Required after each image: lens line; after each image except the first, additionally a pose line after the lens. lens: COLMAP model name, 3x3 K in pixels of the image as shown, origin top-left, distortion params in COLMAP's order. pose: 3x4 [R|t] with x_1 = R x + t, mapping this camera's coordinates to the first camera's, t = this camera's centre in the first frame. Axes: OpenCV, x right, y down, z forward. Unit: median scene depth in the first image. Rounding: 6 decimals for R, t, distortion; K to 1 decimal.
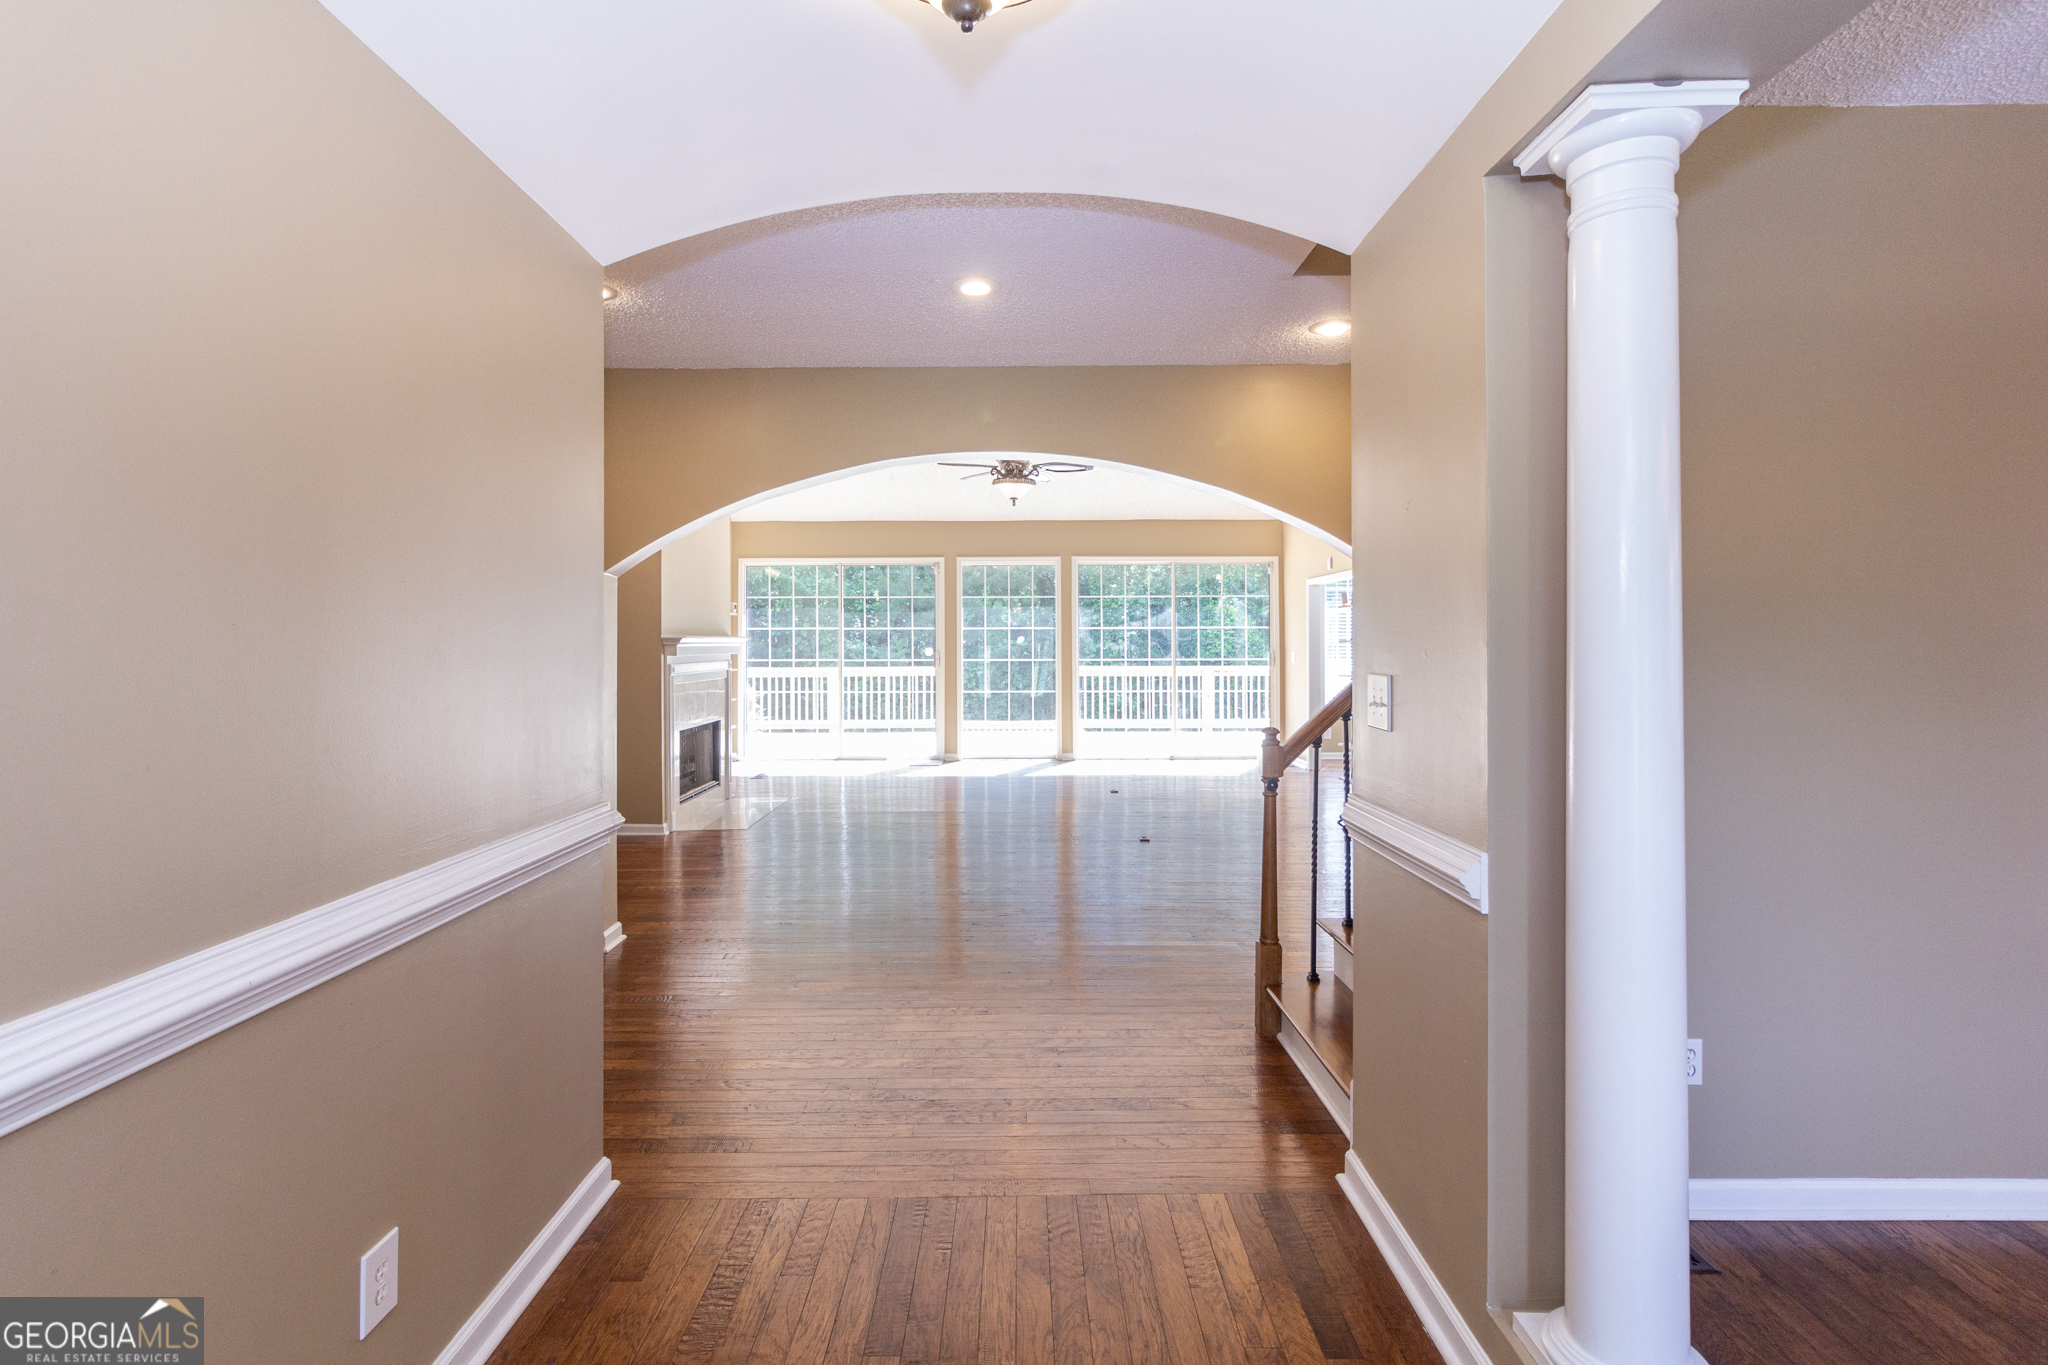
lens RADIAL K [[970.7, 0, 1021.5], [0, 970.7, 634.6], [0, 0, 1]] dist [0.000077, -0.000195]
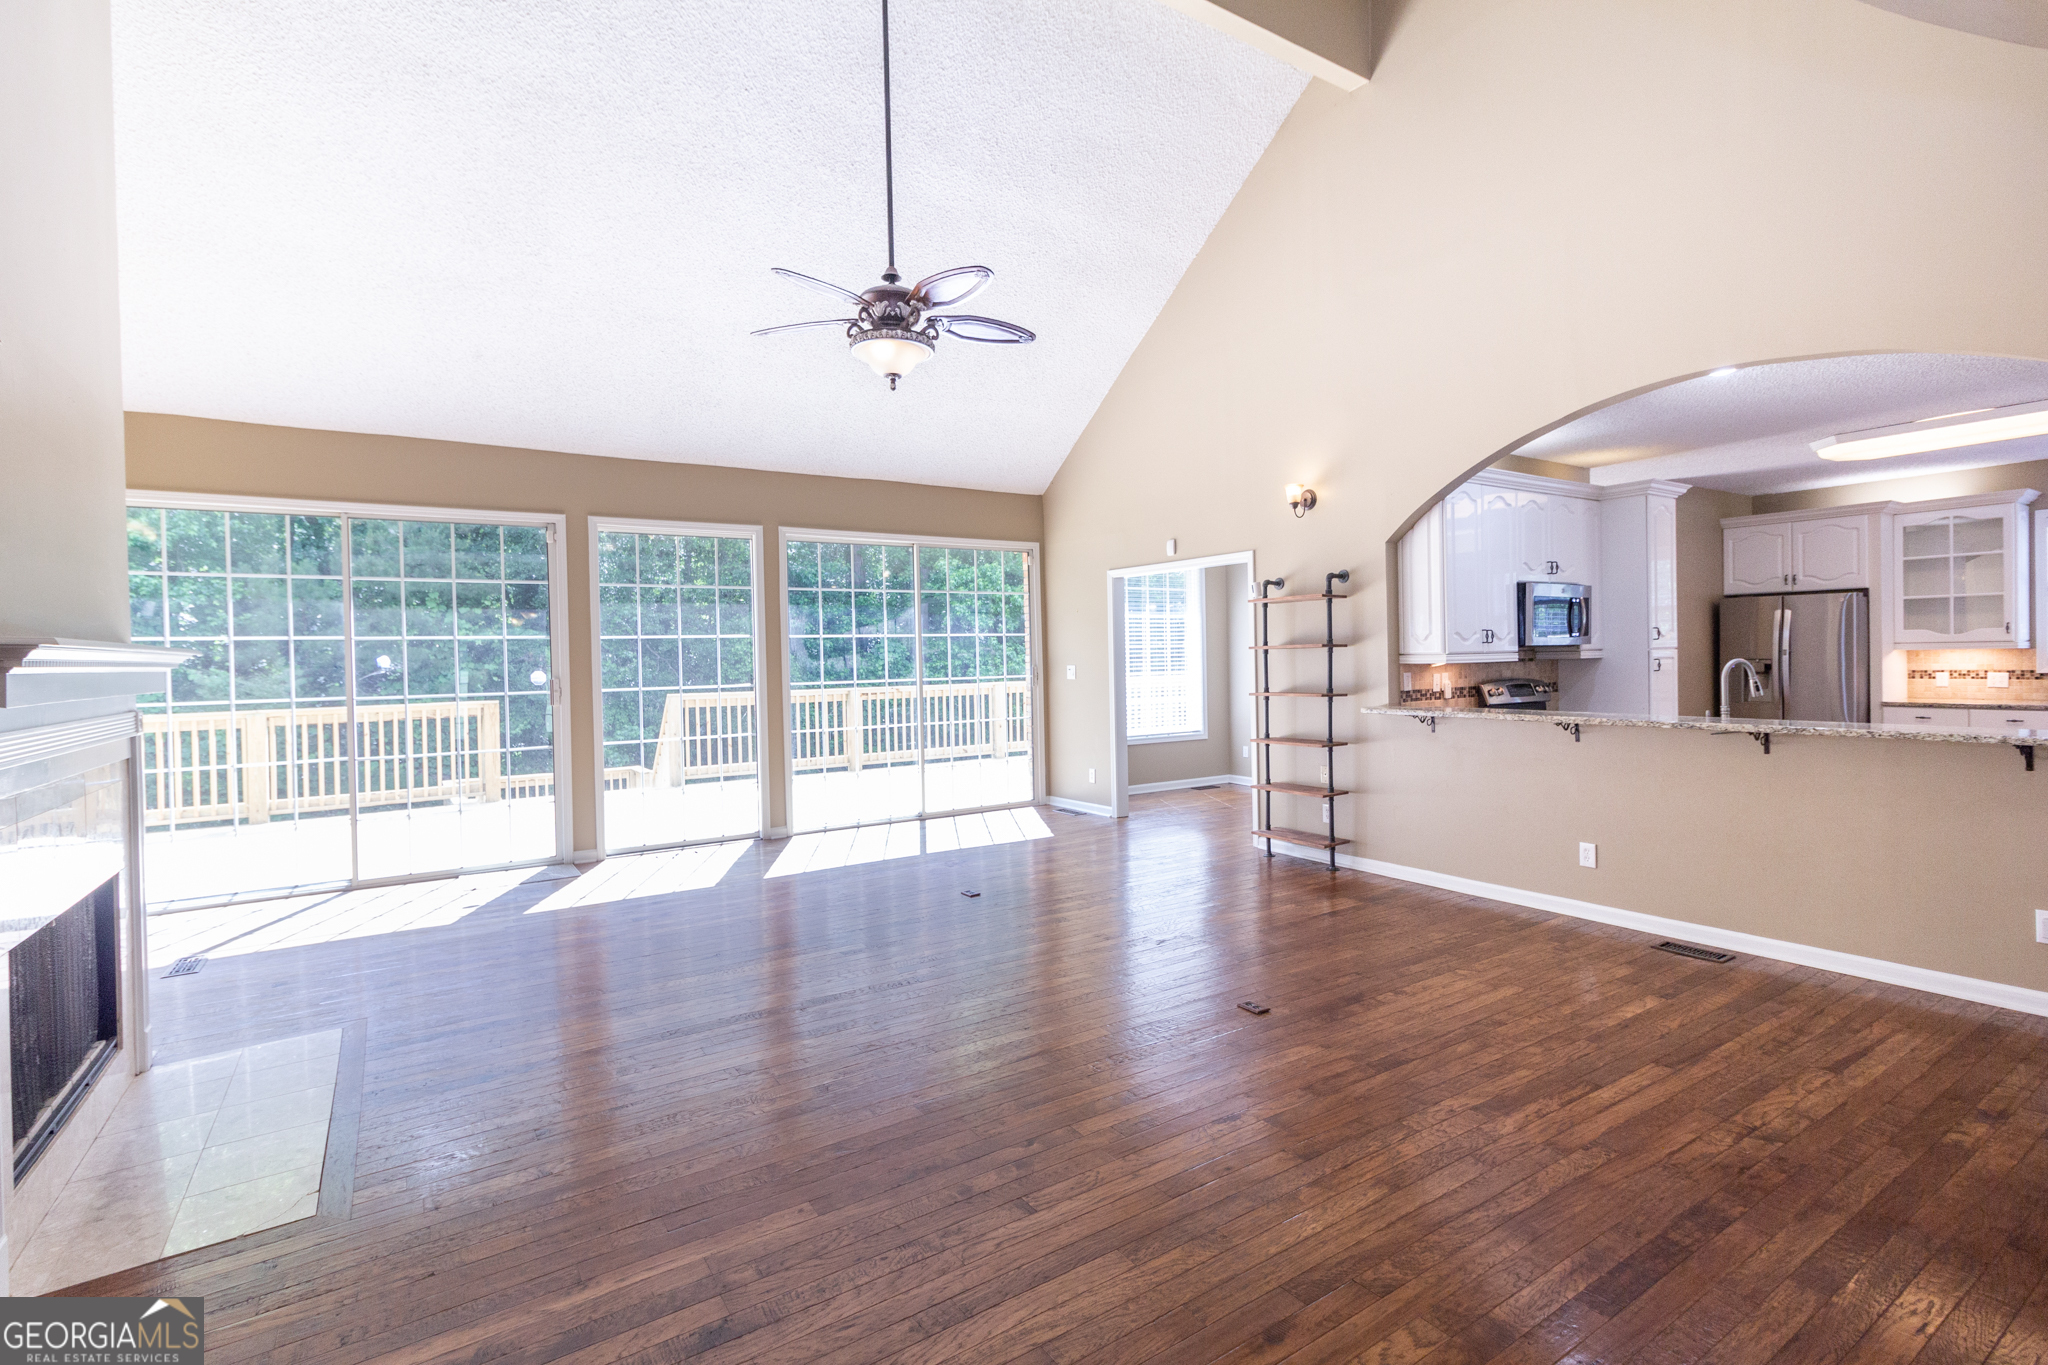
lens RADIAL K [[970.7, 0, 1024.6], [0, 970.7, 661.5], [0, 0, 1]] dist [0.000077, -0.000195]
pose [[0.840106, -0.016223, 0.542180, -0.223017], [0.012536, 0.999866, 0.010492, 0.008281], [-0.542278, -0.002018, 0.840197, 0.501044]]
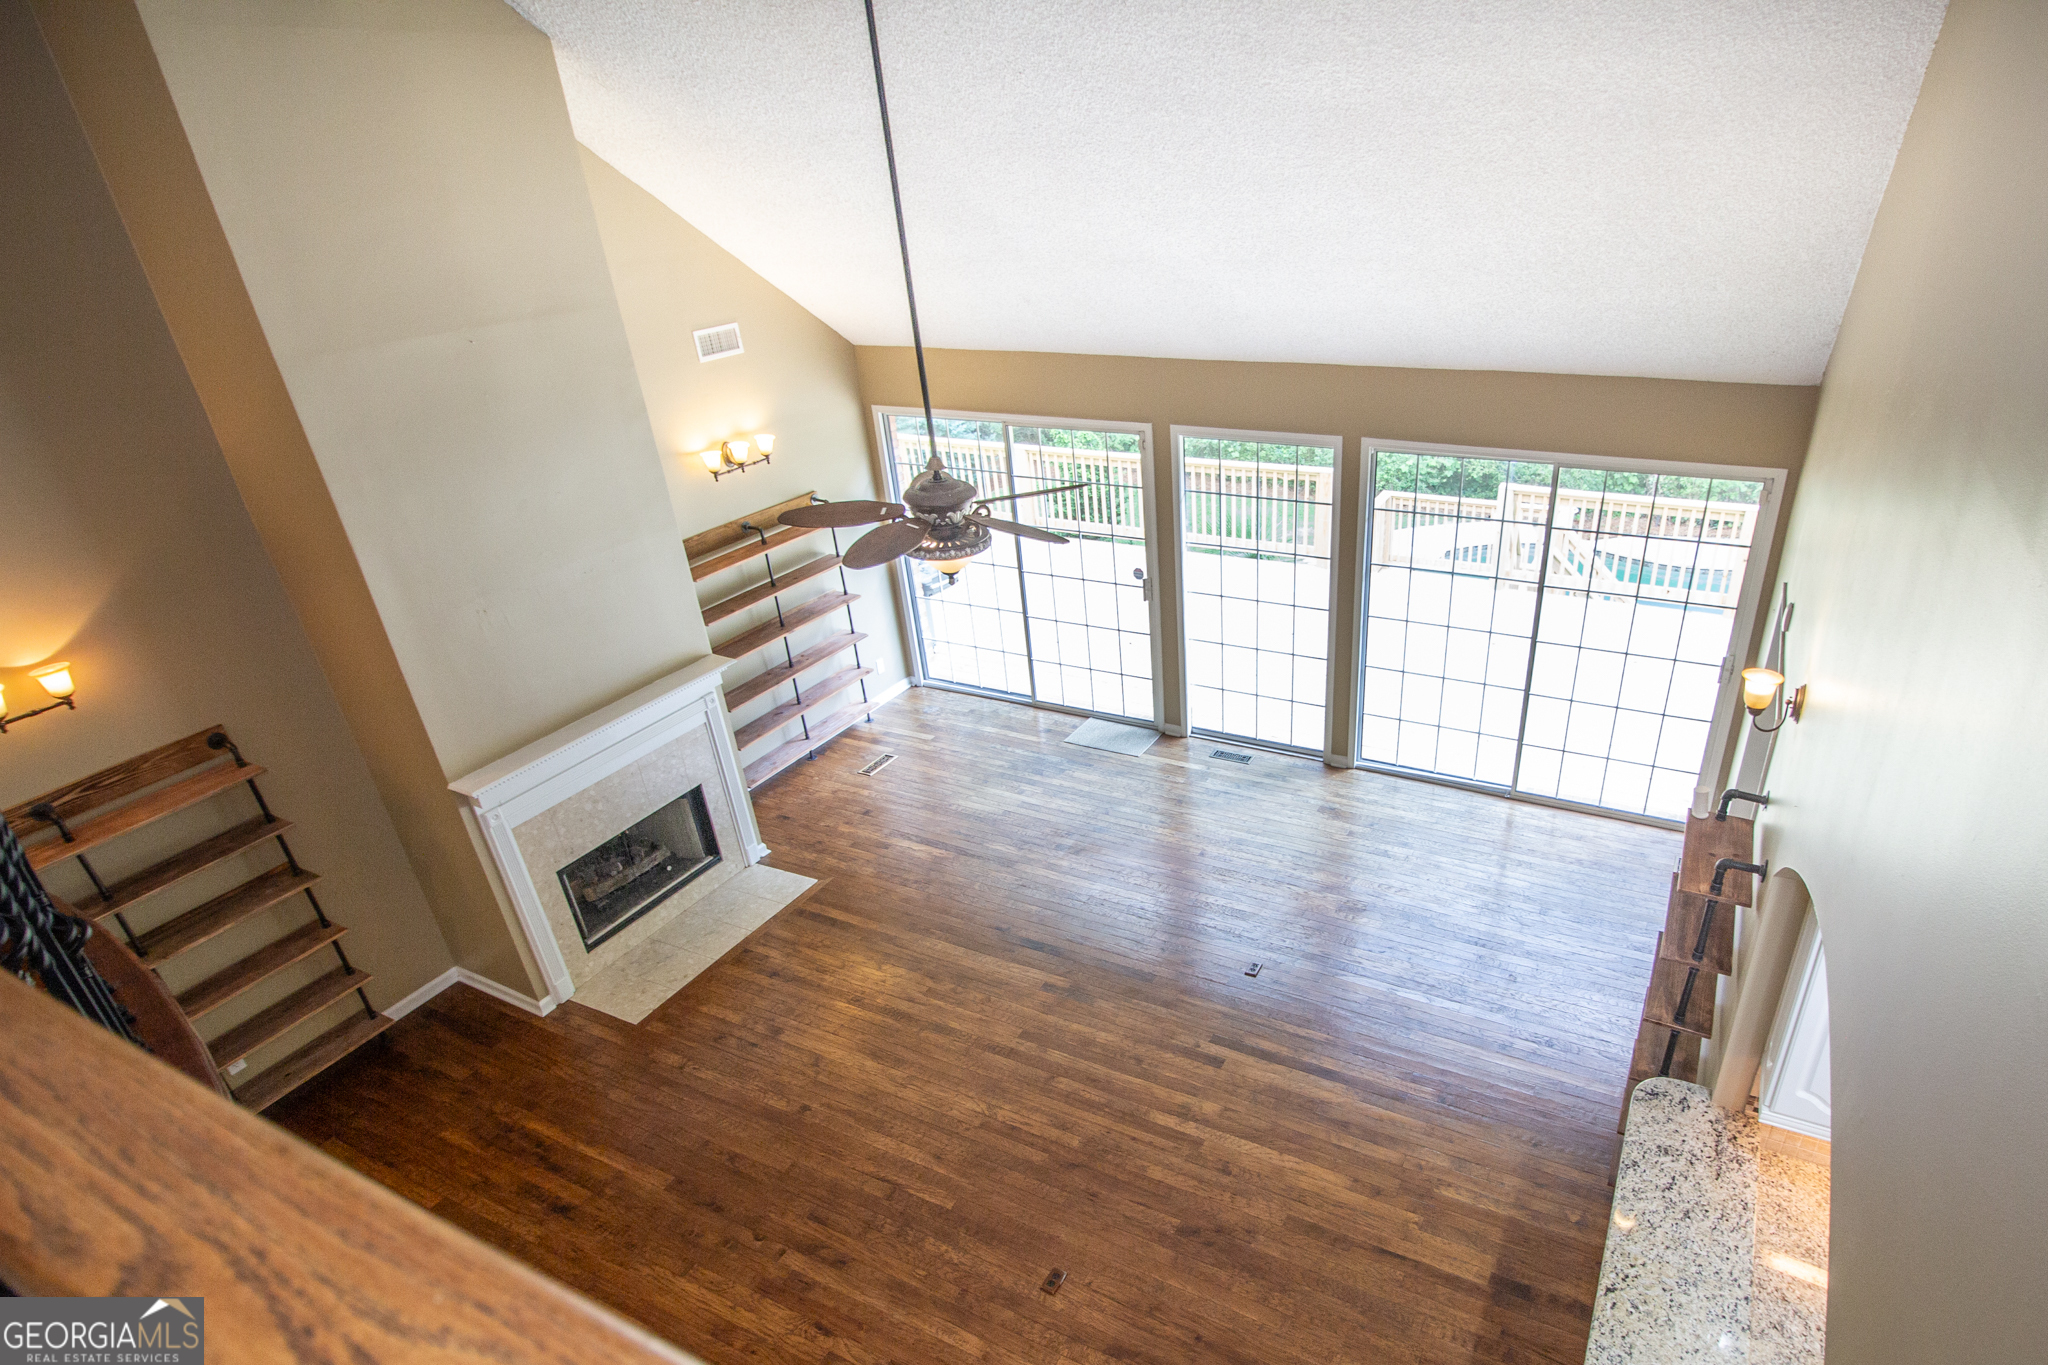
lens RADIAL K [[1122.4, 0, 1183.7], [0, 1122.4, 767.4], [0, 0, 1]] dist [-0.014117, -0.008094]
pose [[0.894937, 0.195889, -0.400893, 0.338121], [0.035173, 0.864707, 0.501043, -0.327625], [0.444804, -0.462502, 0.766969, 0.536598]]
